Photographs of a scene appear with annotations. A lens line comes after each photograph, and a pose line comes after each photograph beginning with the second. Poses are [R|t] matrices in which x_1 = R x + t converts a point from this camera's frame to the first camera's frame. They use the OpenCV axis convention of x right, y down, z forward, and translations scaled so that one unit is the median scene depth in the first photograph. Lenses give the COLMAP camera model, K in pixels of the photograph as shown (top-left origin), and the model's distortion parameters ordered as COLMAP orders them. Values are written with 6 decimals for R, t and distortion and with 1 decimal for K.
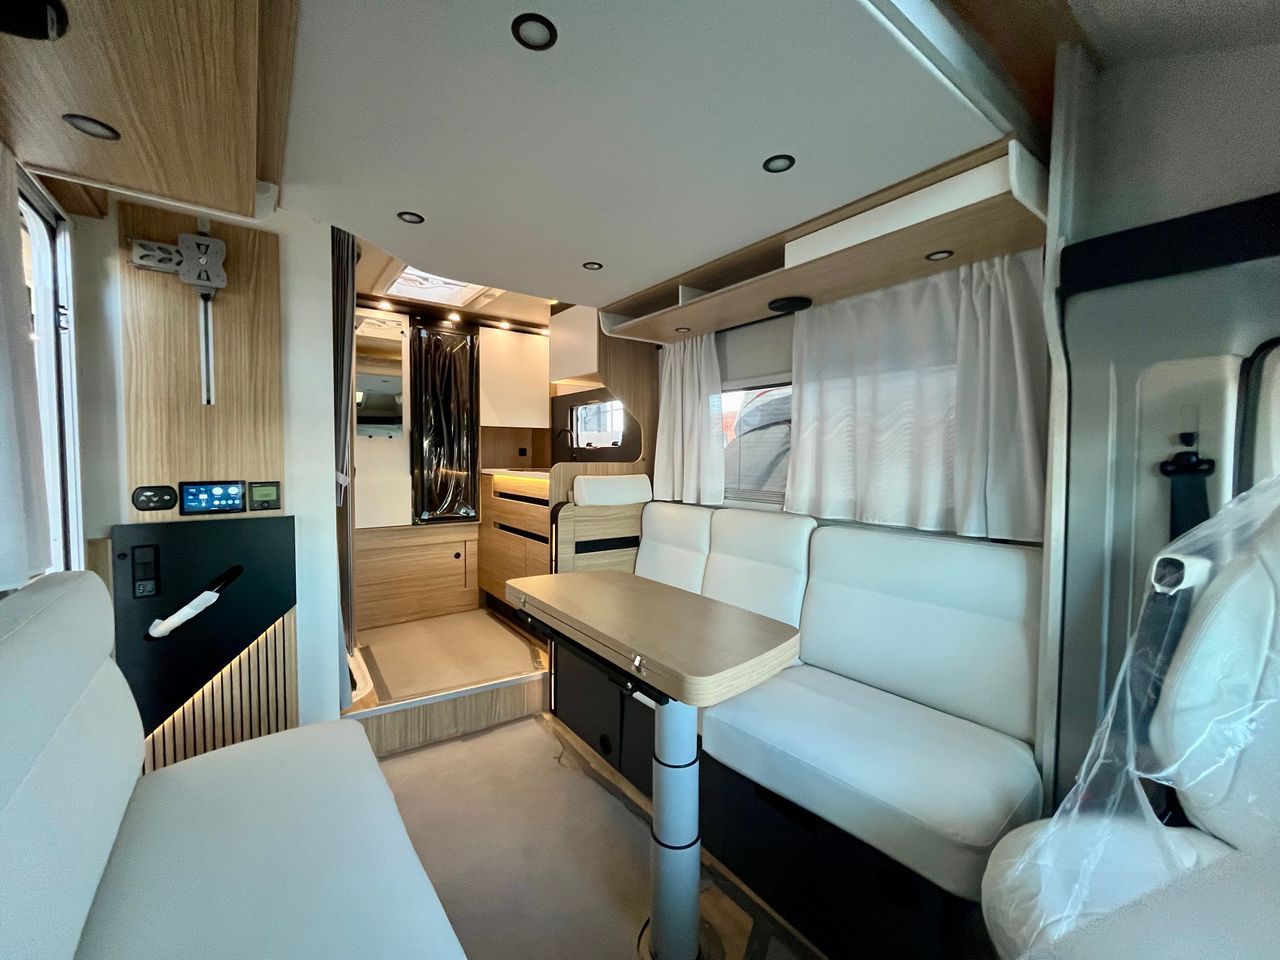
lens RADIAL K [[514.6, 0, 645.4], [0, 514.6, 483.1], [0, 0, 1]] dist [0.002798, 0.000020]
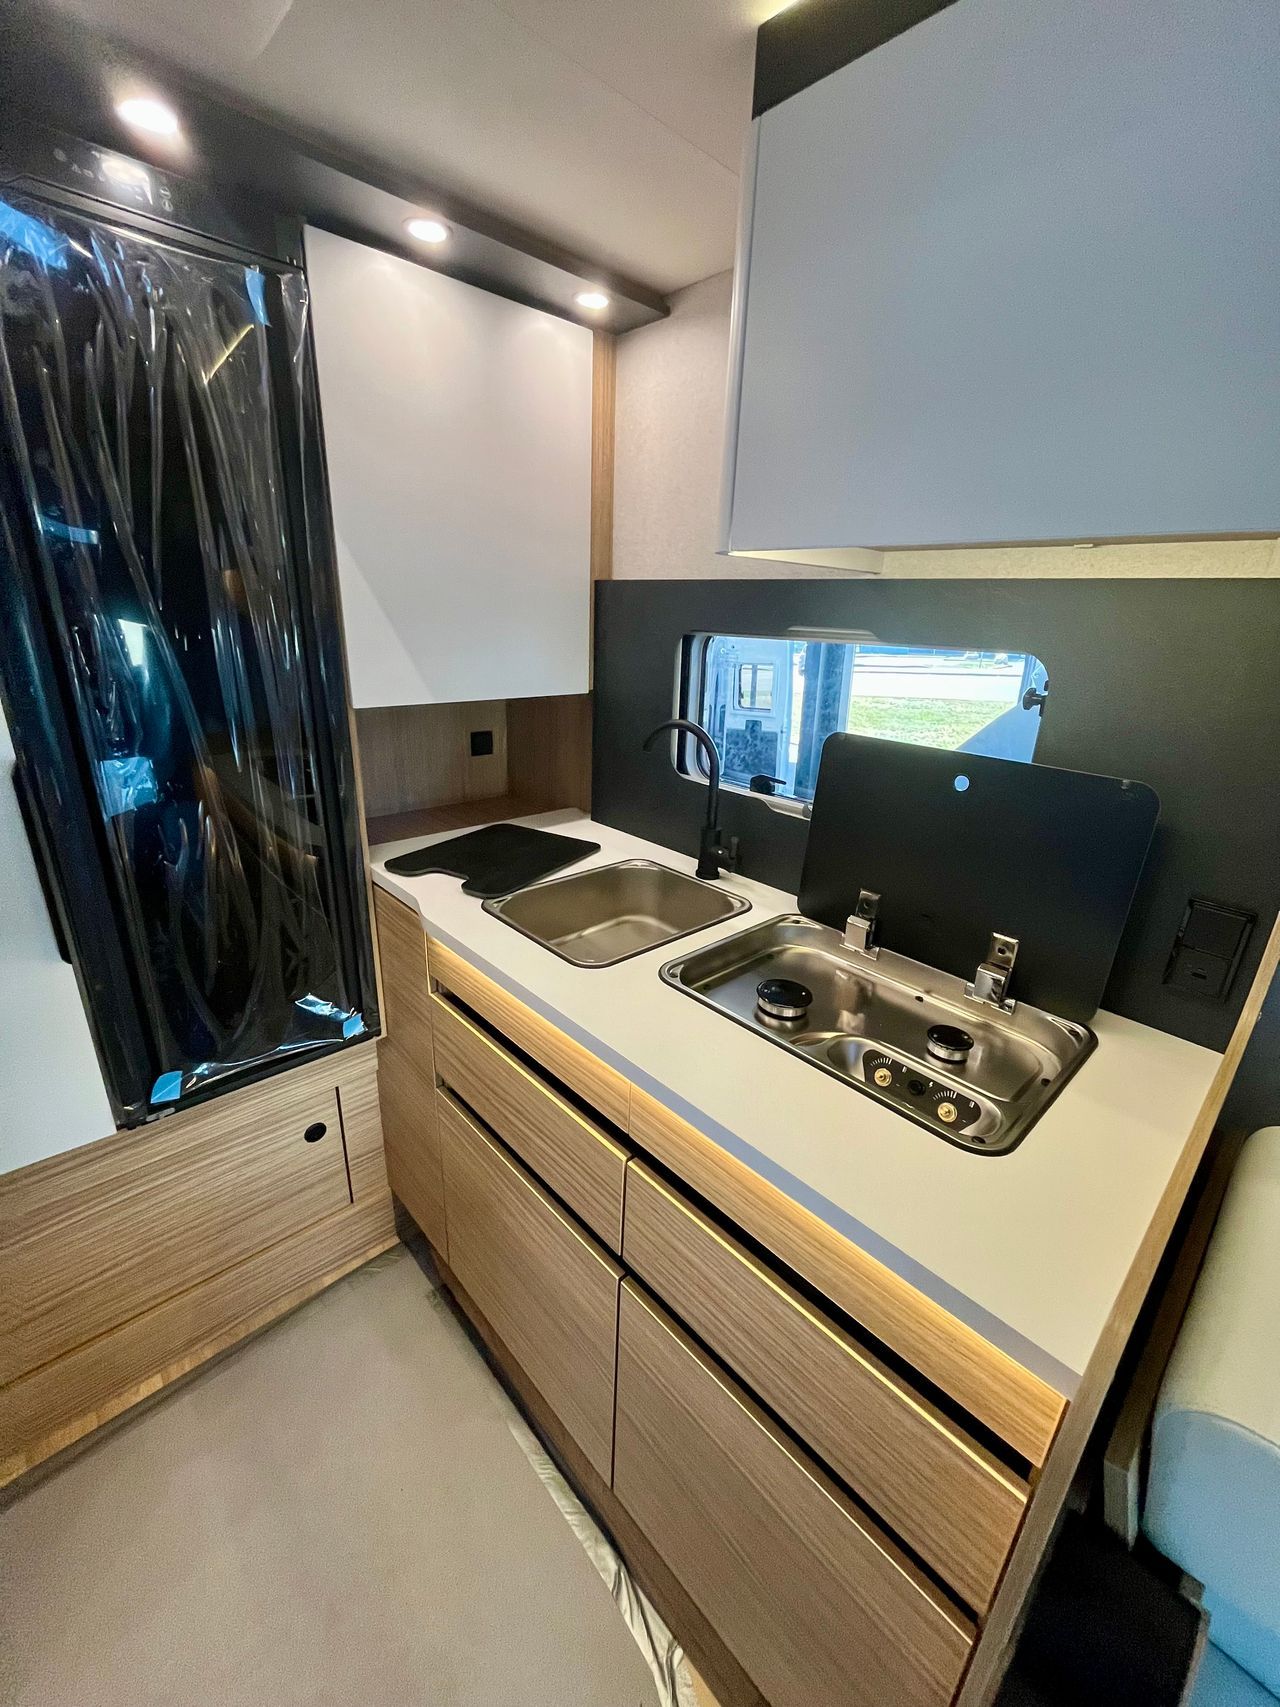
lens RADIAL K [[686.3, 0, 641.3], [0, 686.3, 859.4], [0, 0, 1]] dist [0.002798, 0.000020]
pose [[0.993748, -0.006842, 0.111435, -0.229719], [-0.026262, 0.955787, 0.292886, -0.150633], [-0.108512, -0.293981, 0.949632, 0.677289]]
